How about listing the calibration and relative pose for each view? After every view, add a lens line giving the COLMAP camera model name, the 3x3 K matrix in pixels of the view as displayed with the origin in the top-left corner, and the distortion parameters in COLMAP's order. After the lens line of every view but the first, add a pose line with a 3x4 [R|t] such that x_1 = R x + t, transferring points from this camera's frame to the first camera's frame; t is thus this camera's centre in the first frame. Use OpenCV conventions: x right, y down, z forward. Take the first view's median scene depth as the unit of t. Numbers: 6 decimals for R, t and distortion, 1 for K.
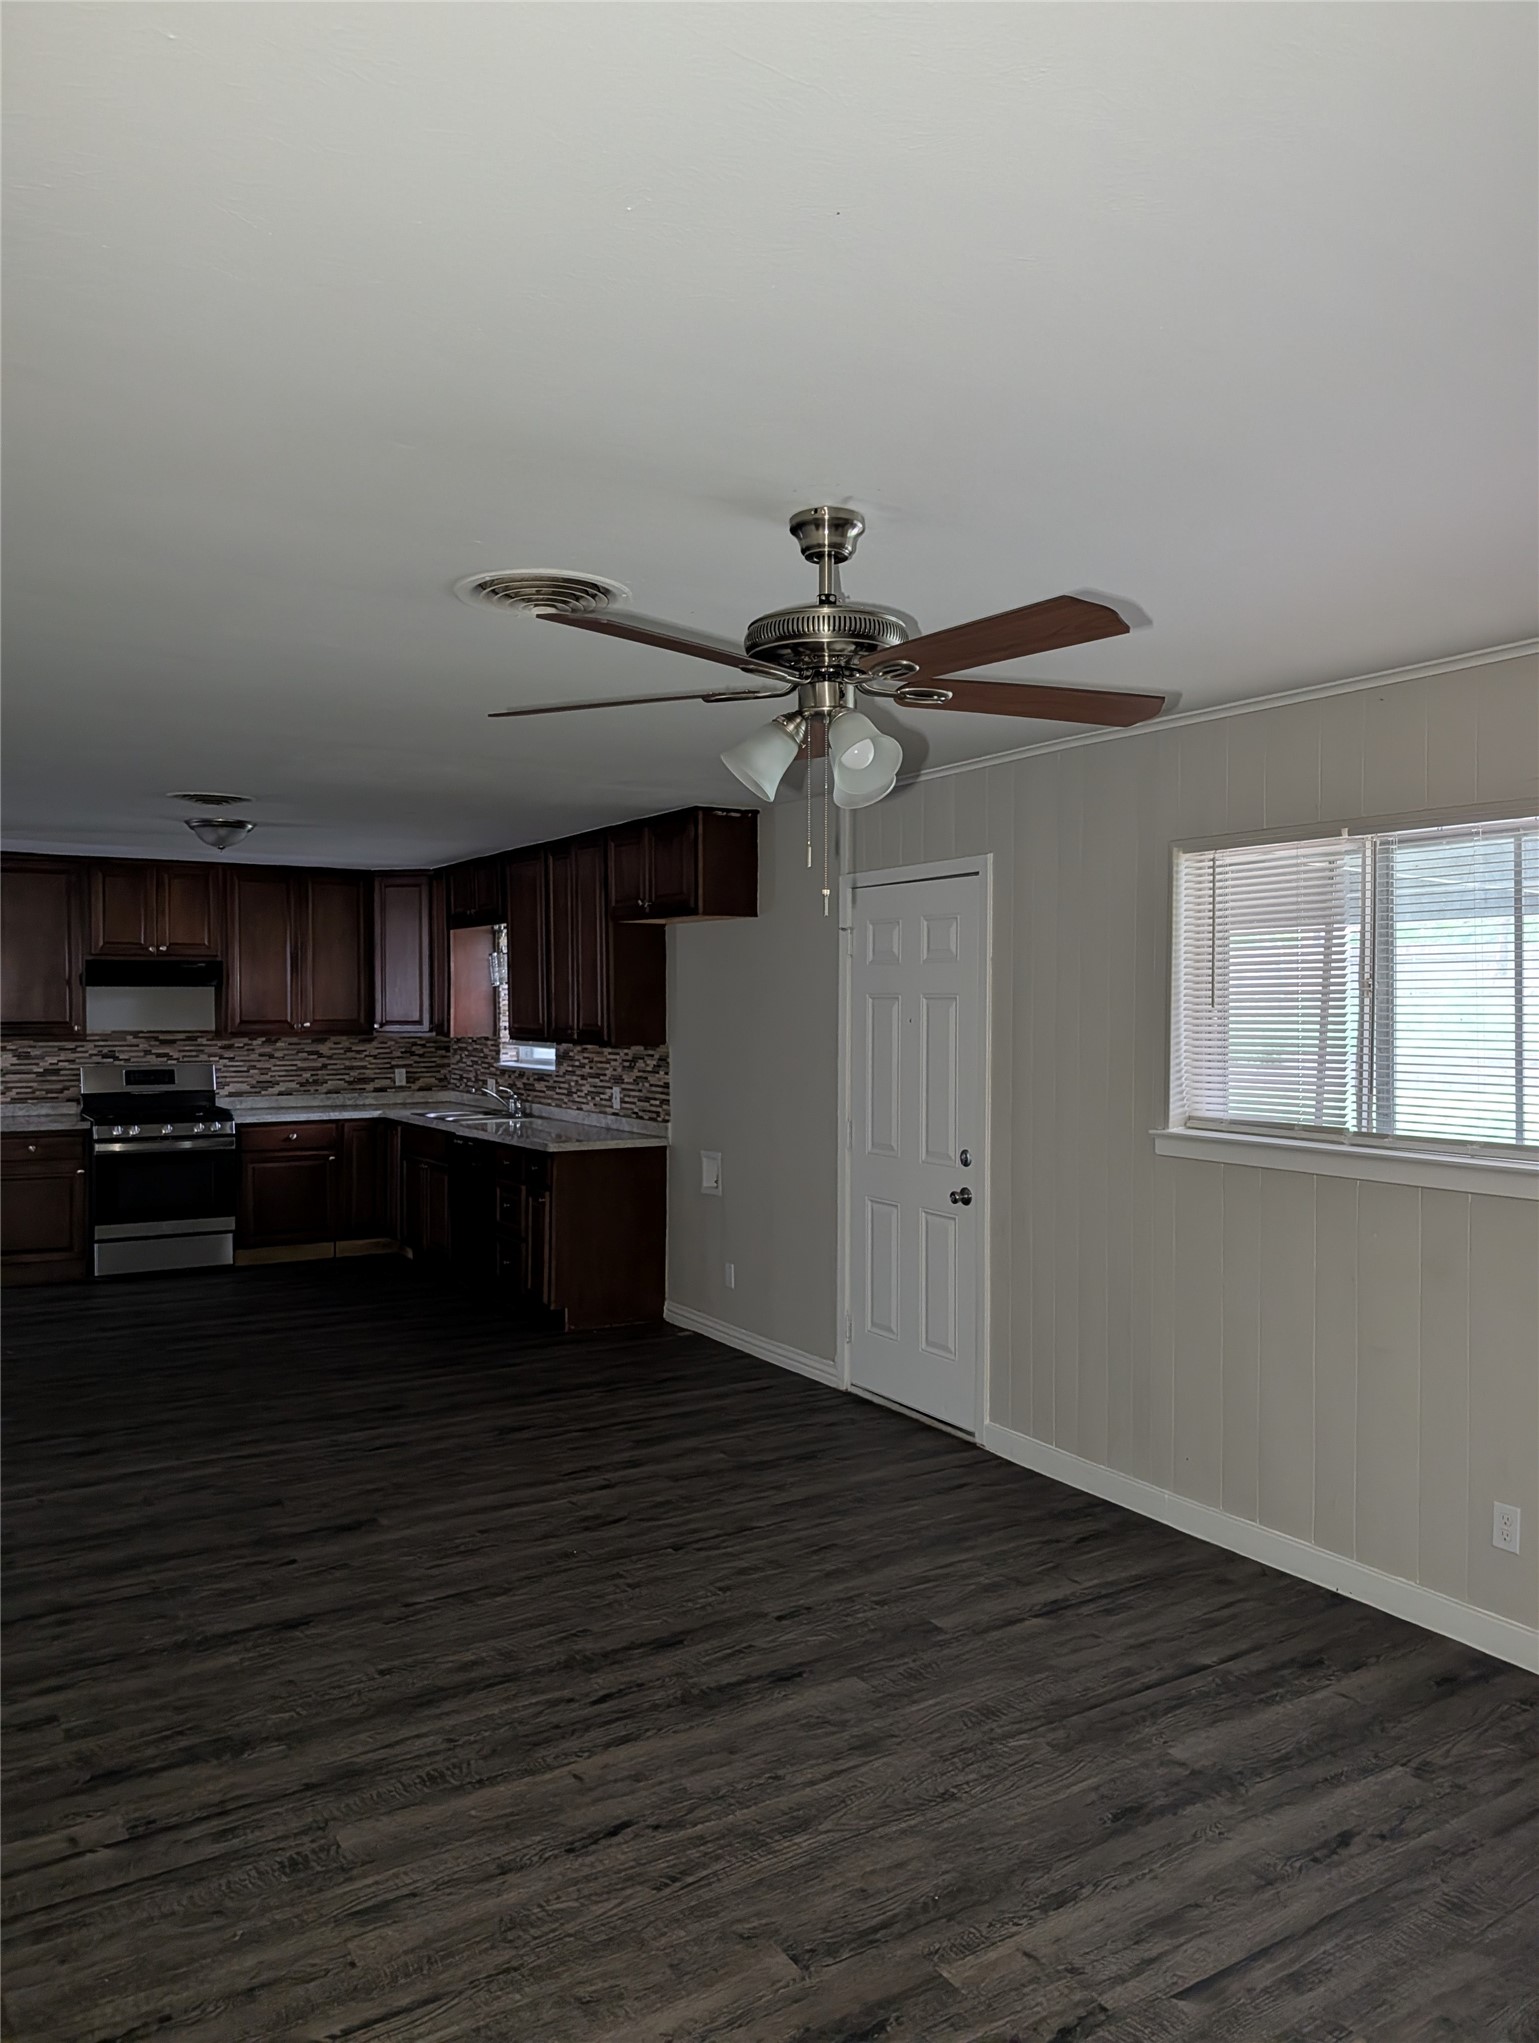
lens RADIAL K [[1476.7, 0, 803.6], [0, 1476.7, 1047.7], [0, 0, 1]] dist [0.014768, -0.007515]
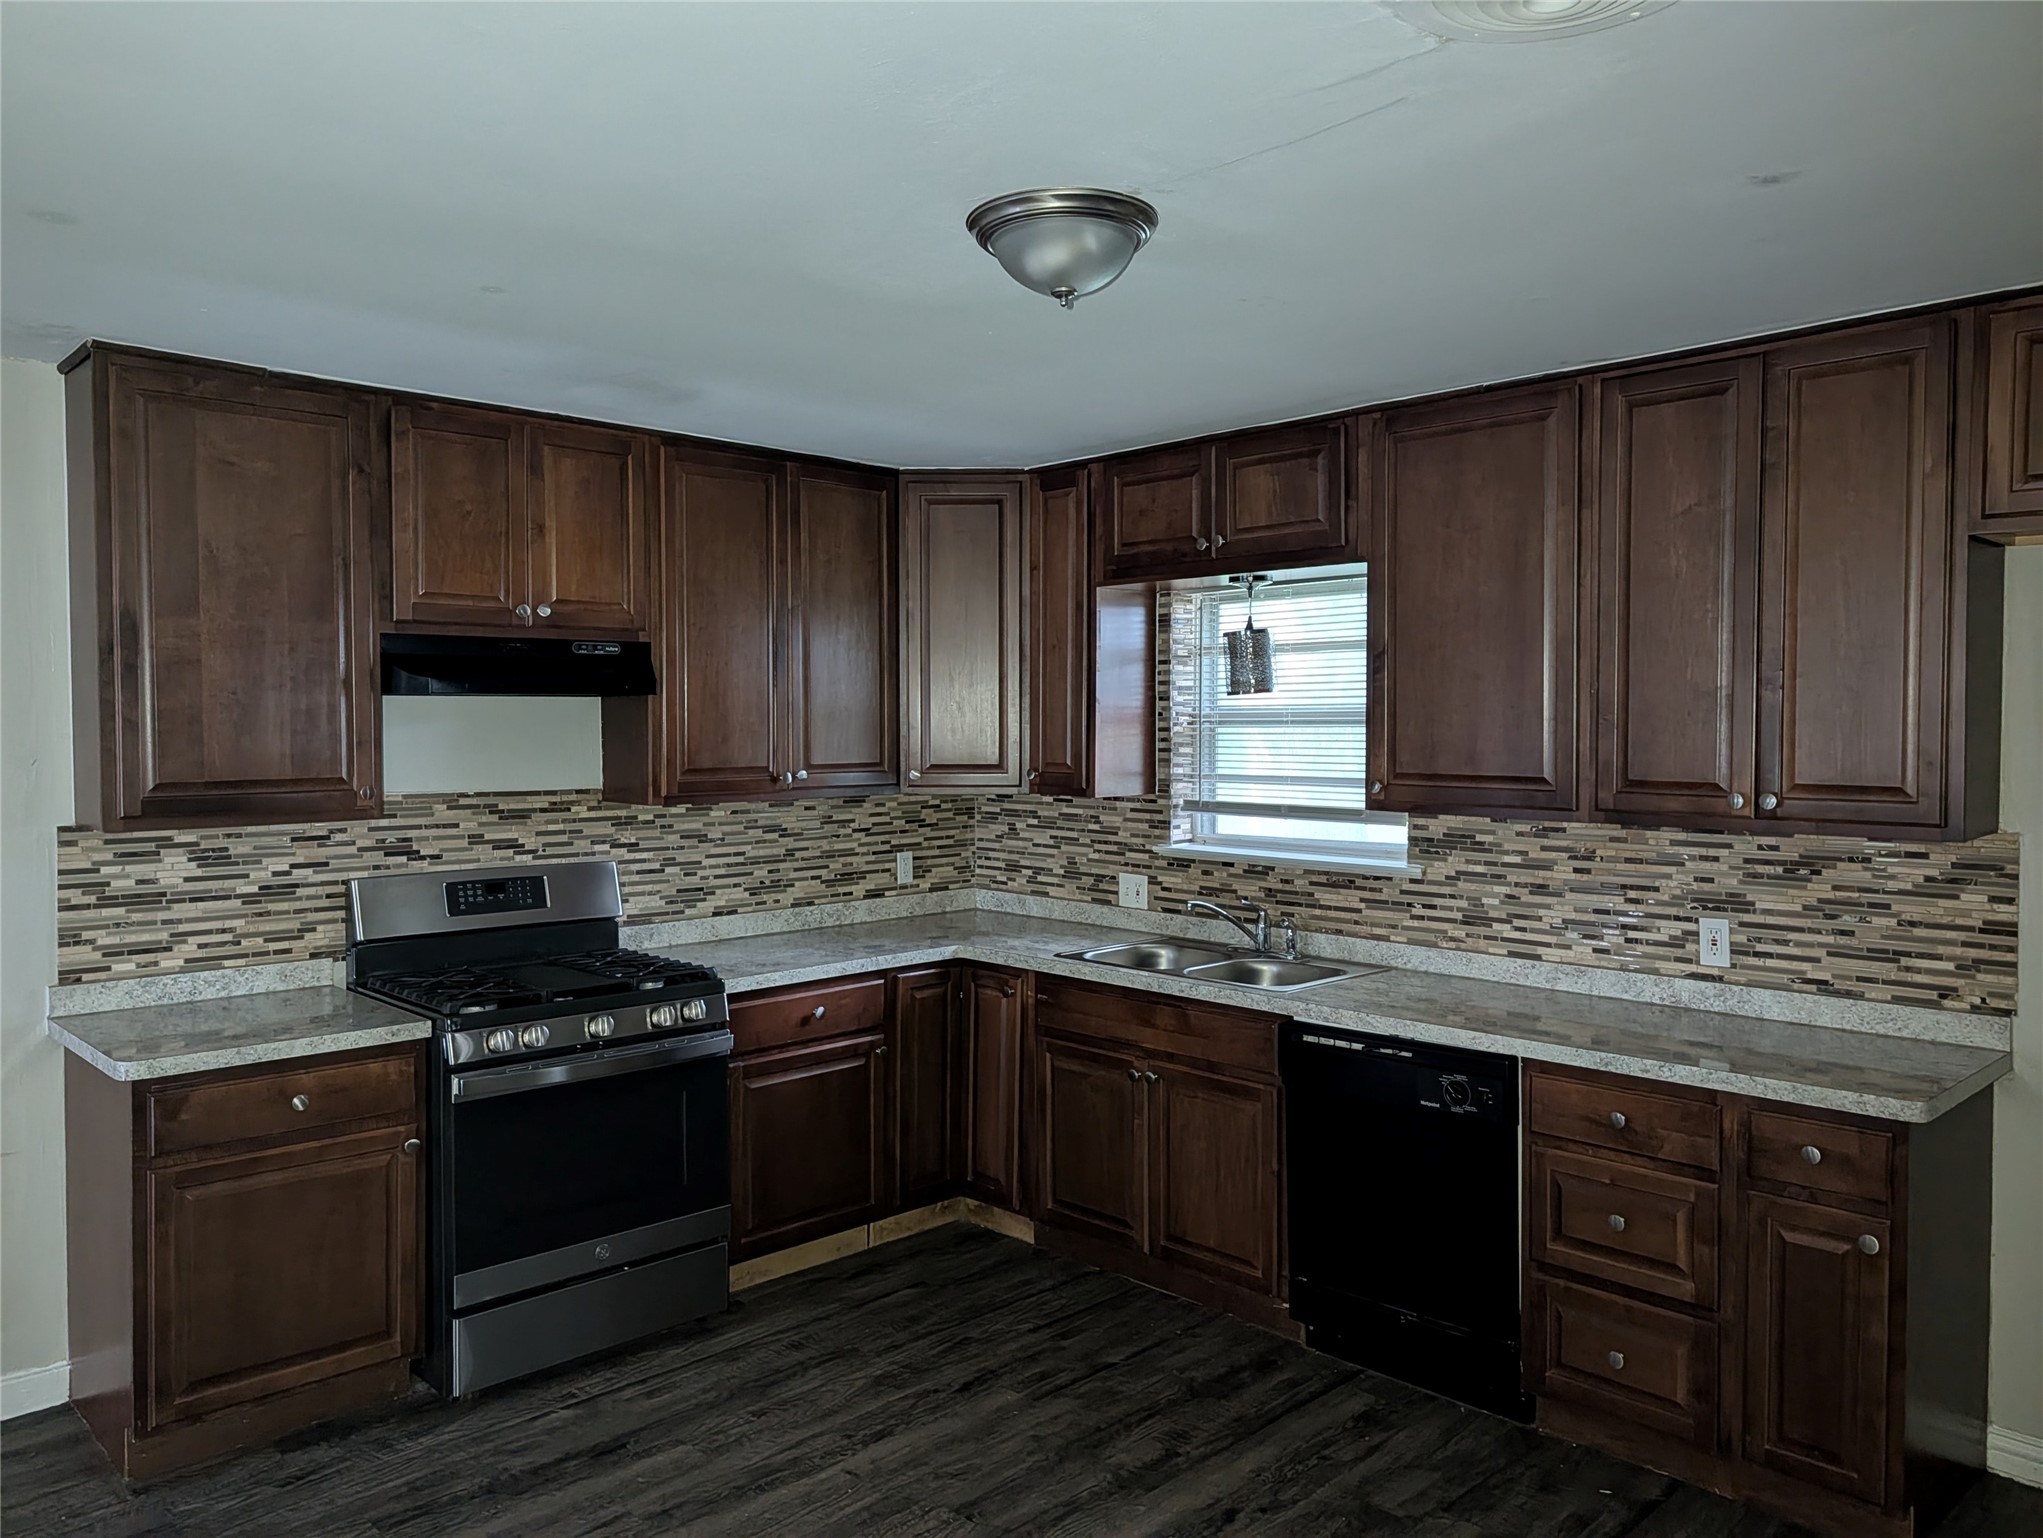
lens RADIAL K [[1476.7, 0, 1005.5], [0, 1476.7, 748.0], [0, 0, 1]] dist [0.014768, -0.007515]
pose [[0.979331, -0.003835, 0.202228, -0.381664], [0.005950, 0.999934, -0.009849, -0.019903], [-0.202177, 0.010848, 0.979289, 0.525156]]
